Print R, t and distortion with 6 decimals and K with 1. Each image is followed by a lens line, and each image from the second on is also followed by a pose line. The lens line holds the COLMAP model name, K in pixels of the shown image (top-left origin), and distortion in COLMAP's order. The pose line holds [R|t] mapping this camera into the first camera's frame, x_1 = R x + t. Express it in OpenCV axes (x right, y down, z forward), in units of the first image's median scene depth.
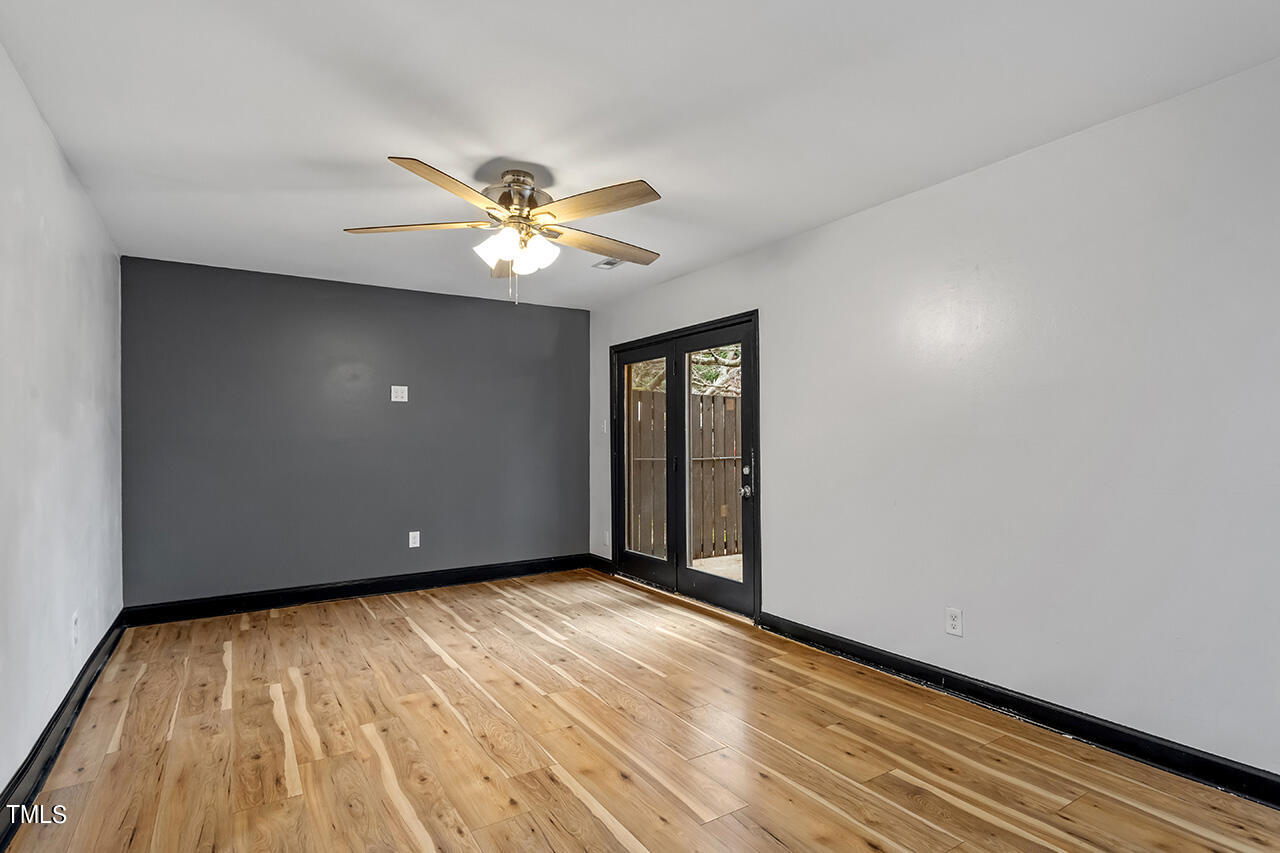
lens RADIAL K [[643.3, 0, 650.9], [0, 643.3, 442.1], [0, 0, 1]] dist [0.000430, 0.000575]
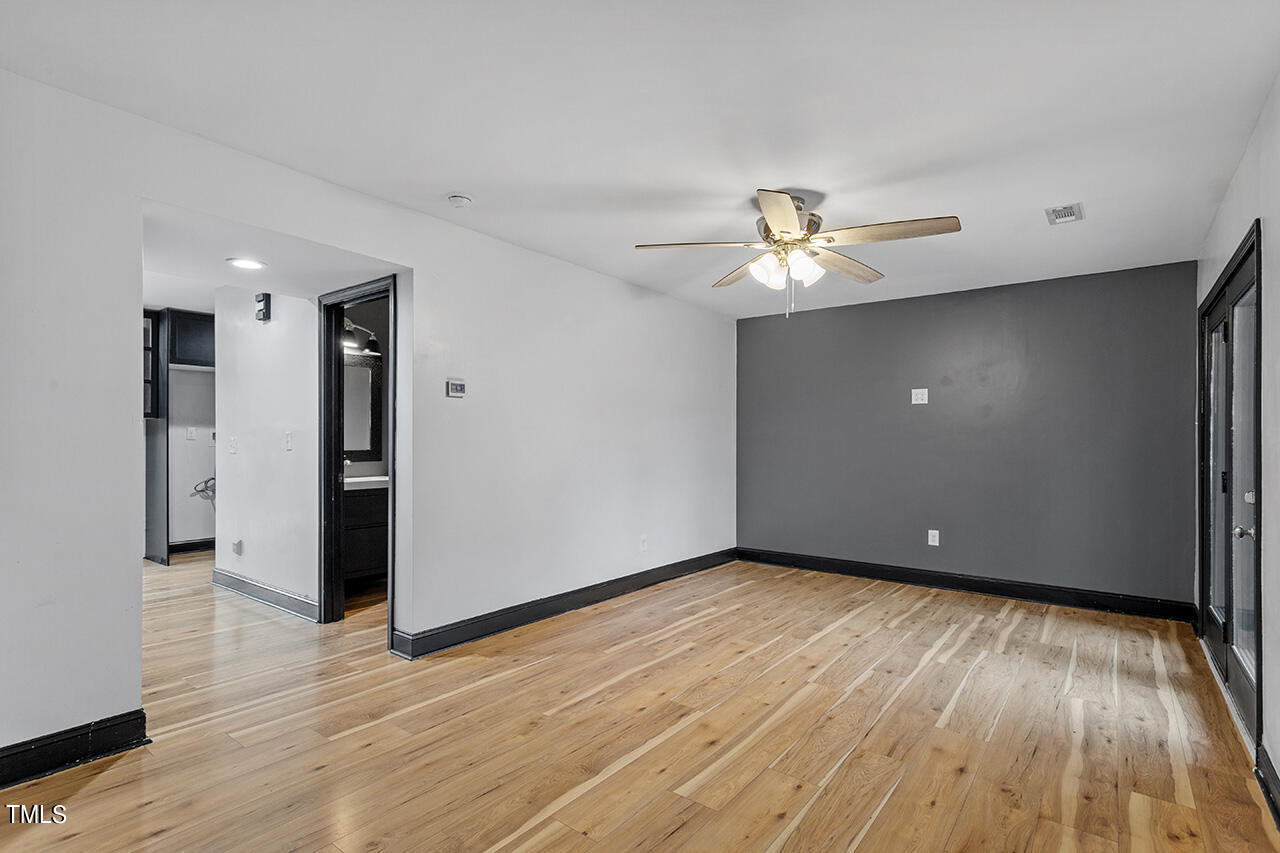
lens RADIAL K [[621.9, 0, 638.8], [0, 621.9, 449.7], [0, 0, 1]] dist [0.001308, 0.000618]
pose [[0.320439, 0.023750, -0.946971, 0.610526], [-0.010814, 0.999712, 0.021413, -0.007402], [0.947207, 0.003379, 0.320604, 0.347920]]
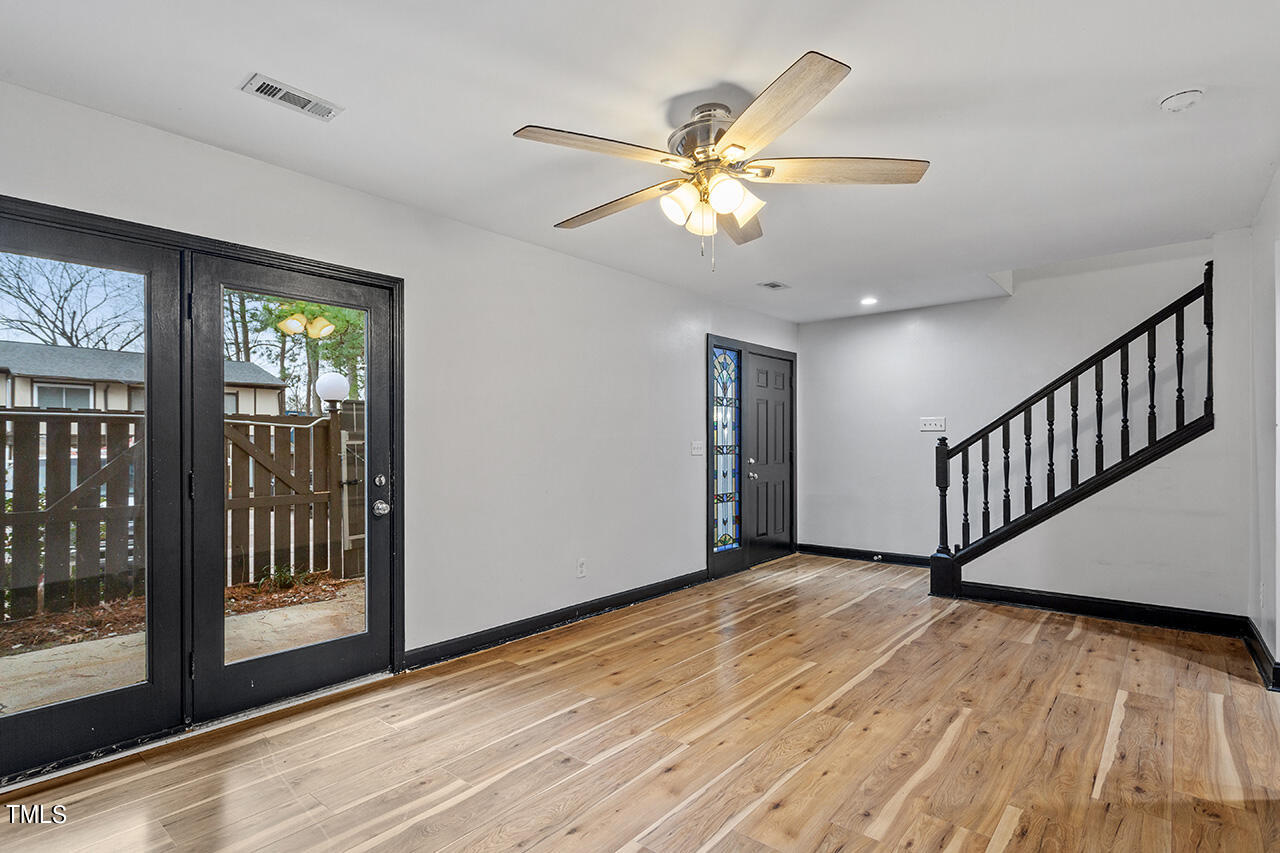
lens RADIAL K [[621.9, 0, 638.8], [0, 621.9, 449.7], [0, 0, 1]] dist [0.001308, 0.000618]
pose [[-0.276161, -0.004197, 0.961102, -0.792489], [0.007755, 0.999948, 0.006595, 0.004064], [-0.961080, 0.009274, -0.276114, 1.103158]]
